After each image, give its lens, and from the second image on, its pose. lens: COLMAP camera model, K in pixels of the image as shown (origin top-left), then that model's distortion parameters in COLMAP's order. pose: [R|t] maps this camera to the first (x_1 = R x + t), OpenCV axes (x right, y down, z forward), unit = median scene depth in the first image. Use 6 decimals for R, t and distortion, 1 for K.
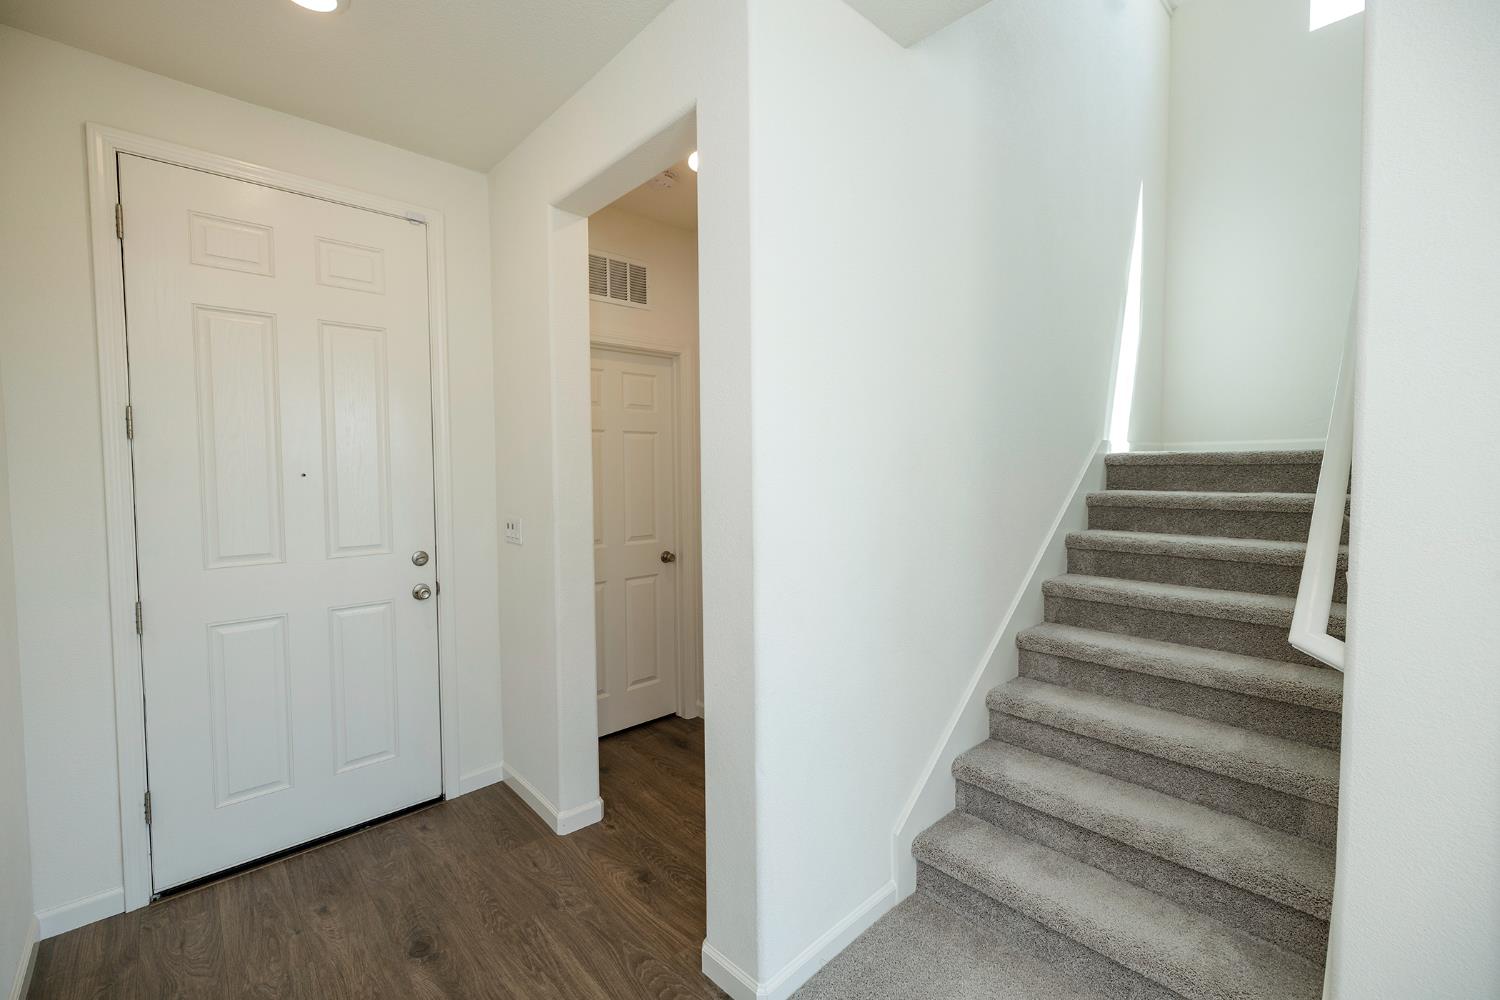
lens RADIAL K [[627.2, 0, 750.6], [0, 627.2, 496.1], [0, 0, 1]] dist [0.002072, 0.000138]
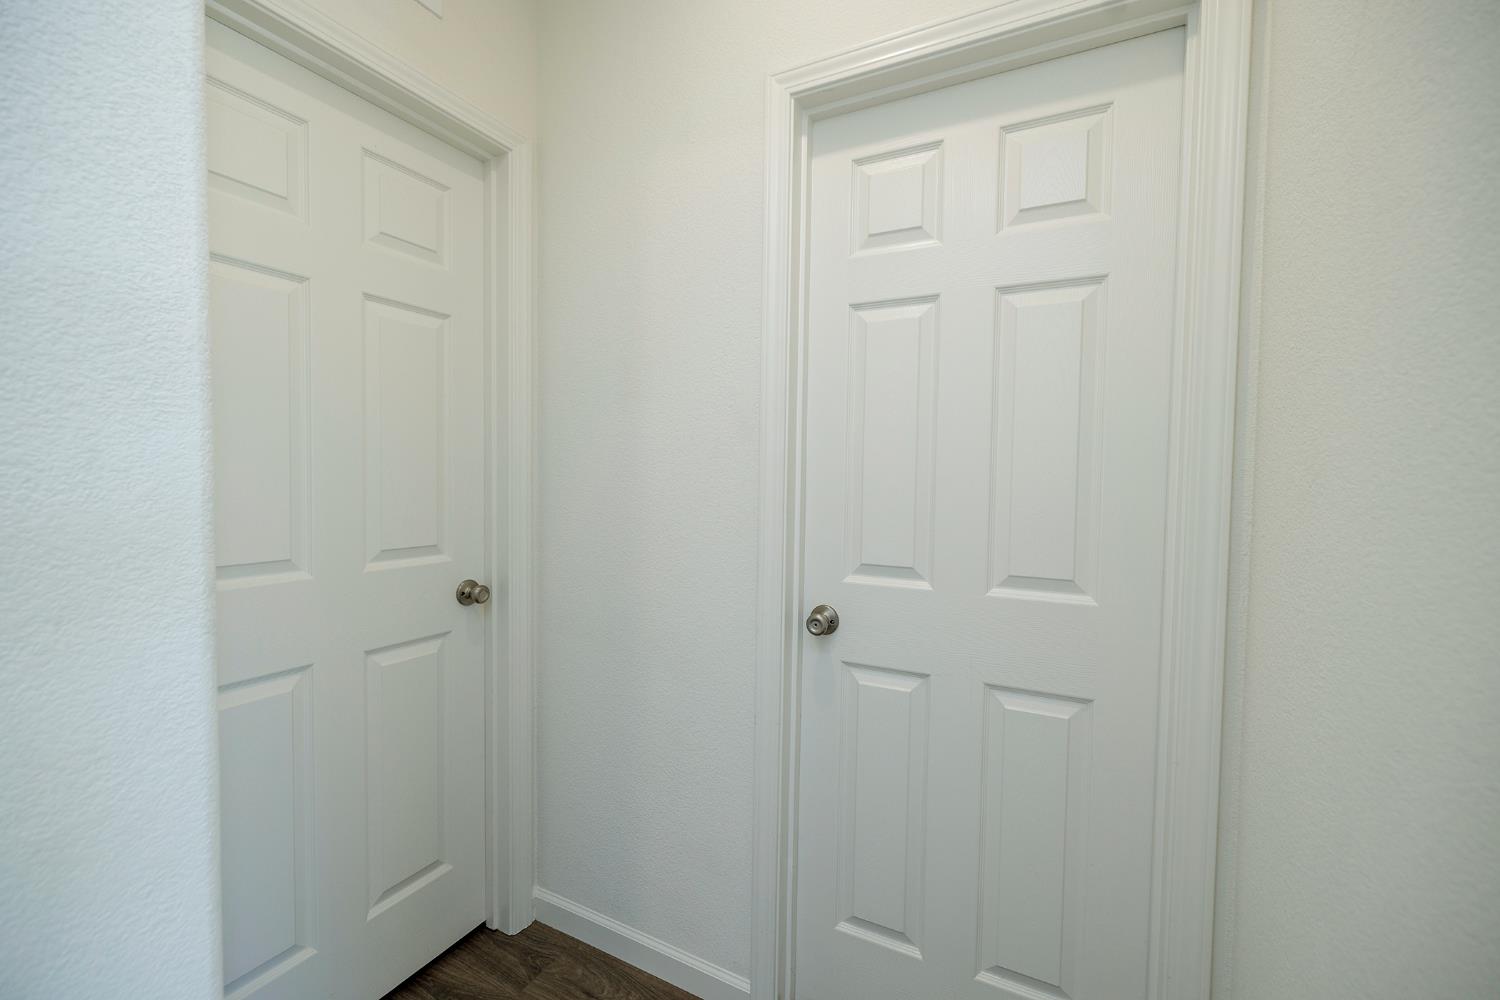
lens RADIAL K [[627.2, 0, 746.1], [0, 627.2, 497.9], [0, 0, 1]] dist [0.002072, 0.000138]
pose [[0.942823, 0.006970, 0.333221, -0.130976], [-0.003498, 0.999933, -0.011020, 0.043545], [-0.333275, 0.009224, 0.942784, 0.675569]]
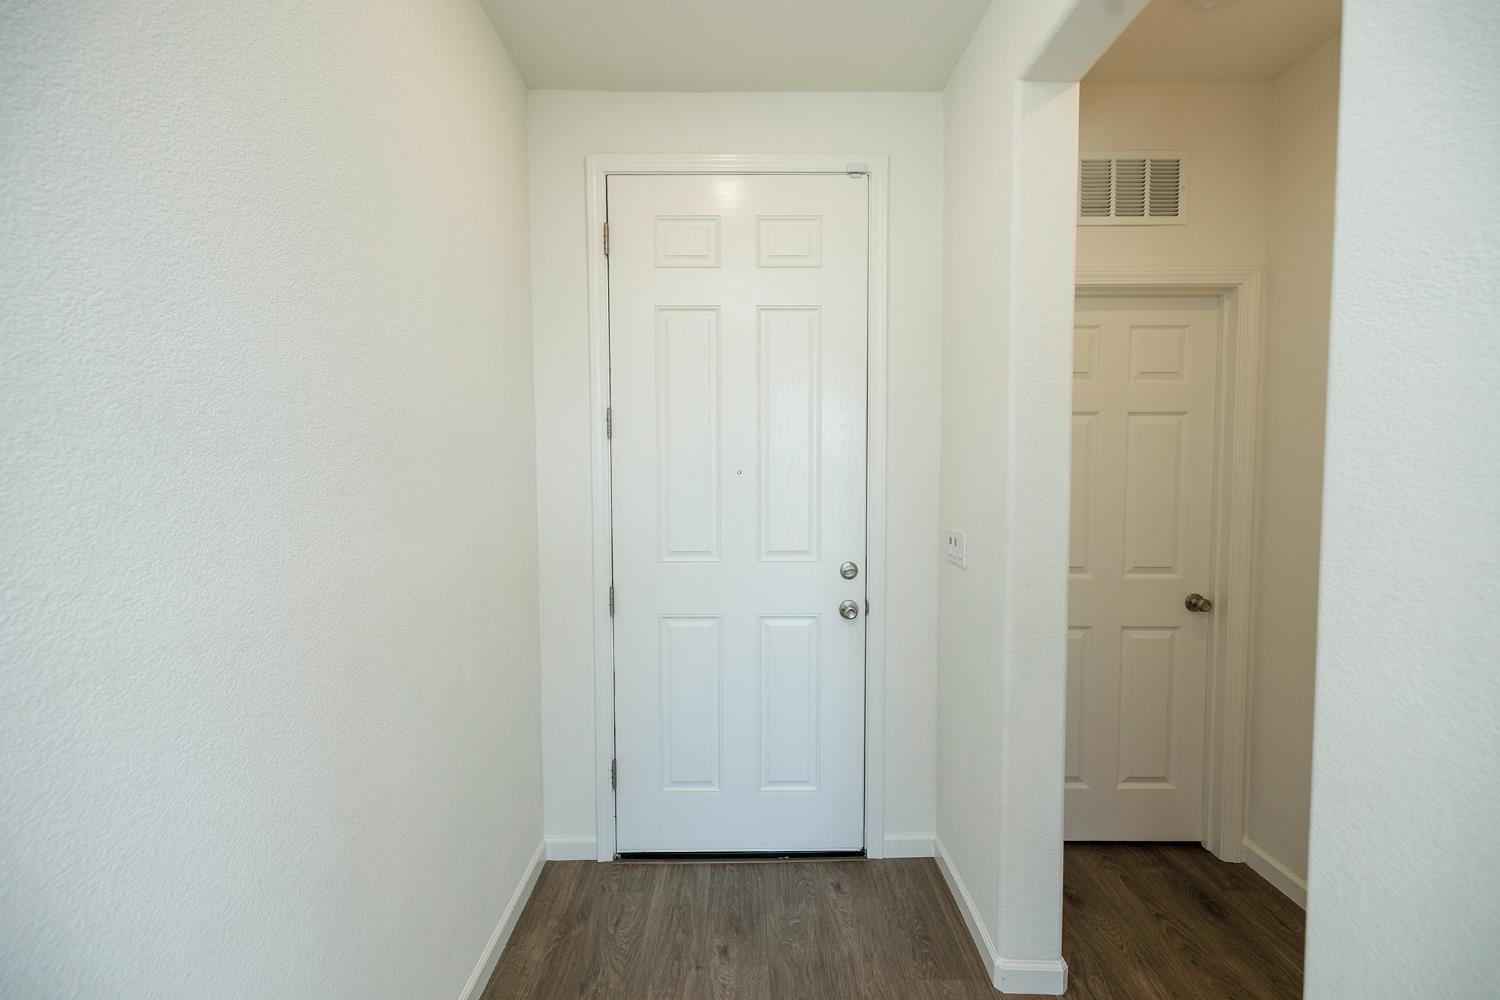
lens RADIAL K [[627.2, 0, 743.8], [0, 627.2, 493.2], [0, 0, 1]] dist [0.002072, 0.000138]
pose [[0.731372, 0.038134, -0.680912, -0.050207], [-0.034838, 0.999221, 0.018540, -0.017521], [0.681089, 0.010162, 0.732130, 0.268599]]
